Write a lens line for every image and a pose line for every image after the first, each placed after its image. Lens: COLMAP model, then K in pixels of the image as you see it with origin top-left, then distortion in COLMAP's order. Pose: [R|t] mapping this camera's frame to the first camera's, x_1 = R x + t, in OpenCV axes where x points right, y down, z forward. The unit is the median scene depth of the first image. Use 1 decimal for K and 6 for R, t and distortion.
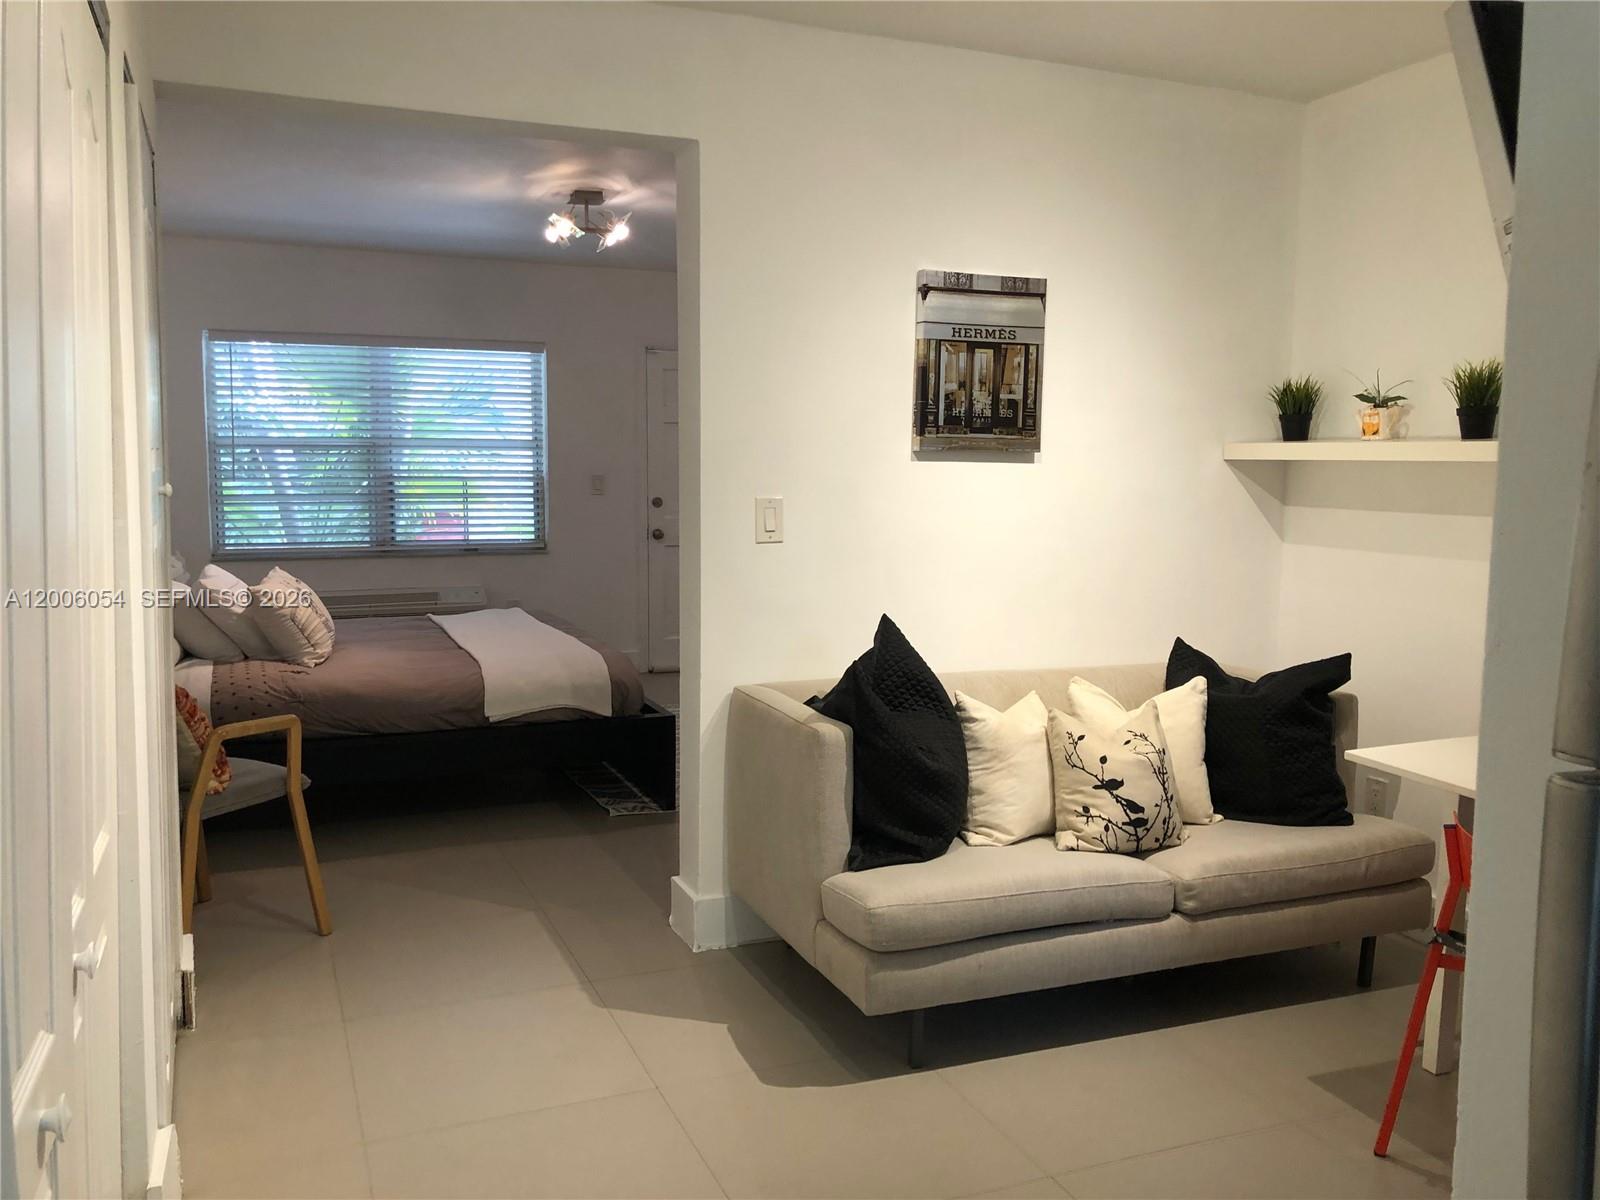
lens RADIAL K [[1359.9, 0, 800.9], [0, 1359.9, 576.8], [0, 0, 1]] dist [0.248623, -0.782705]
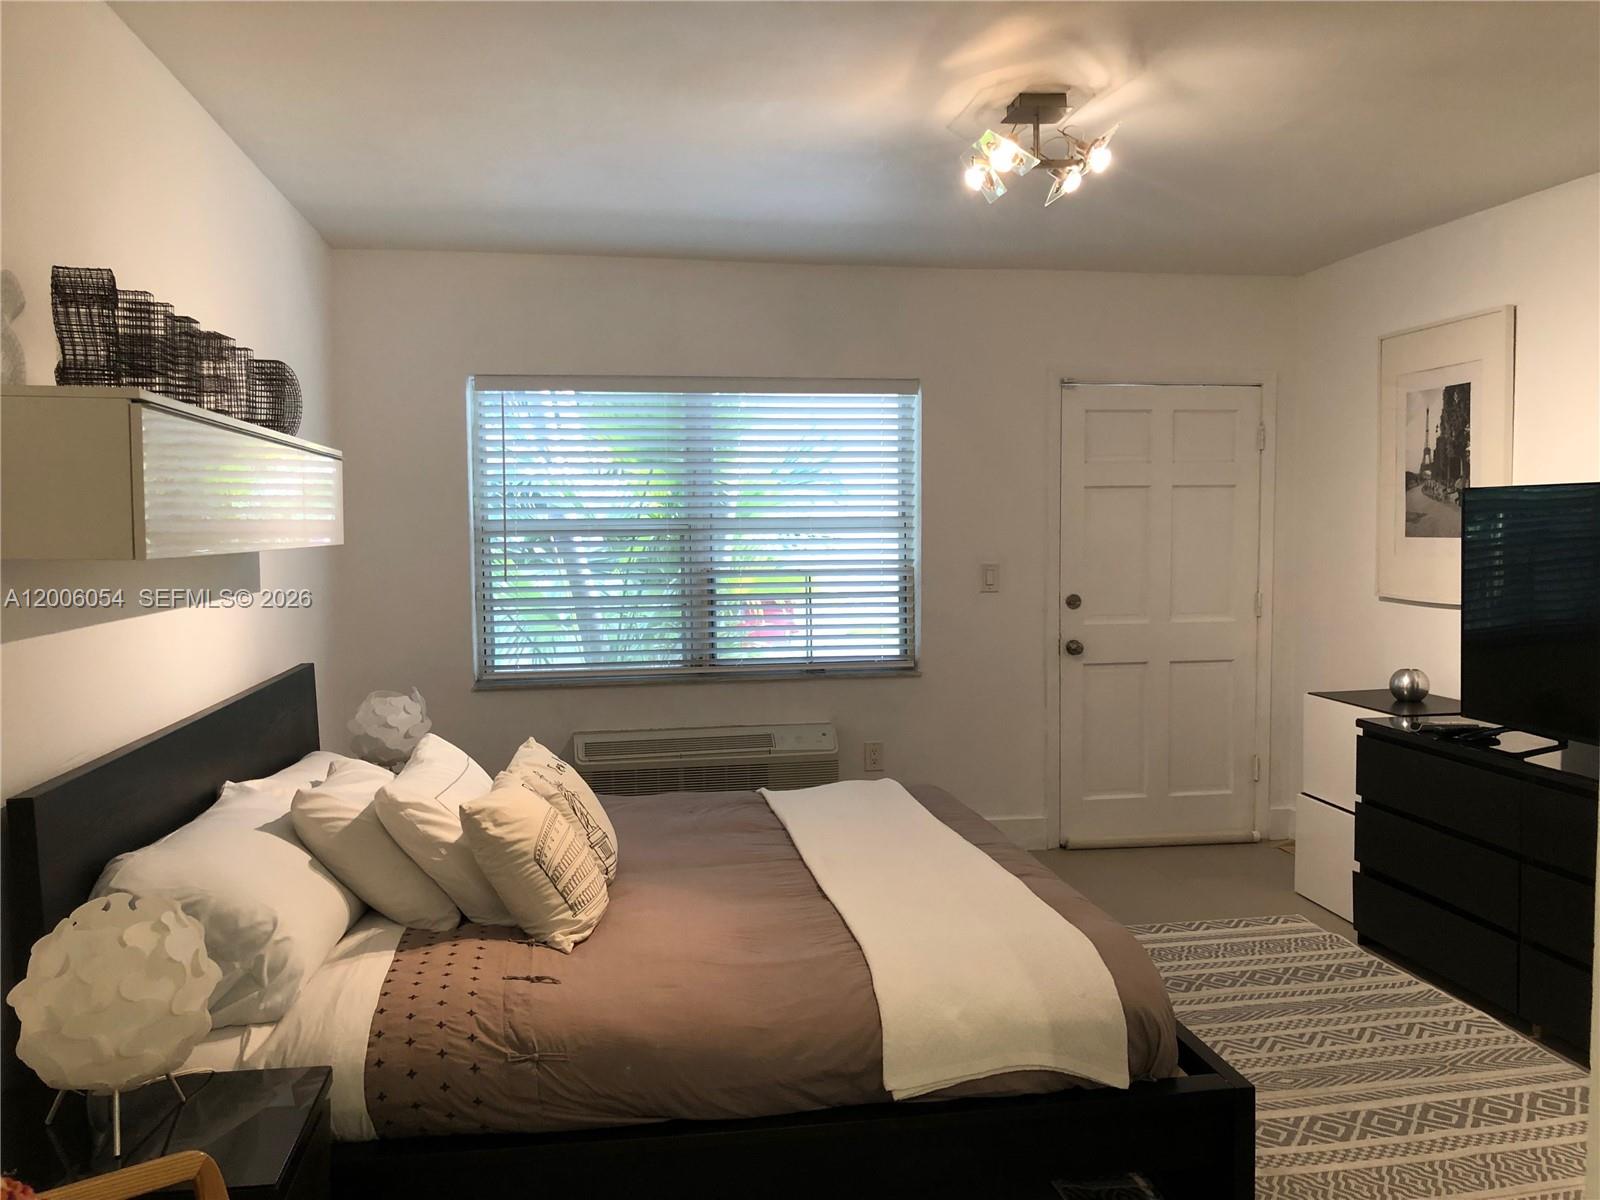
lens RADIAL K [[1359.9, 0, 800.9], [0, 1359.9, 576.8], [0, 0, 1]] dist [0.248623, -0.782705]
pose [[0.975361, -0.004095, -0.220576, -0.092434], [-0.006041, 0.998957, -0.045261, -0.037431], [0.220531, 0.045479, 0.974319, 0.312370]]
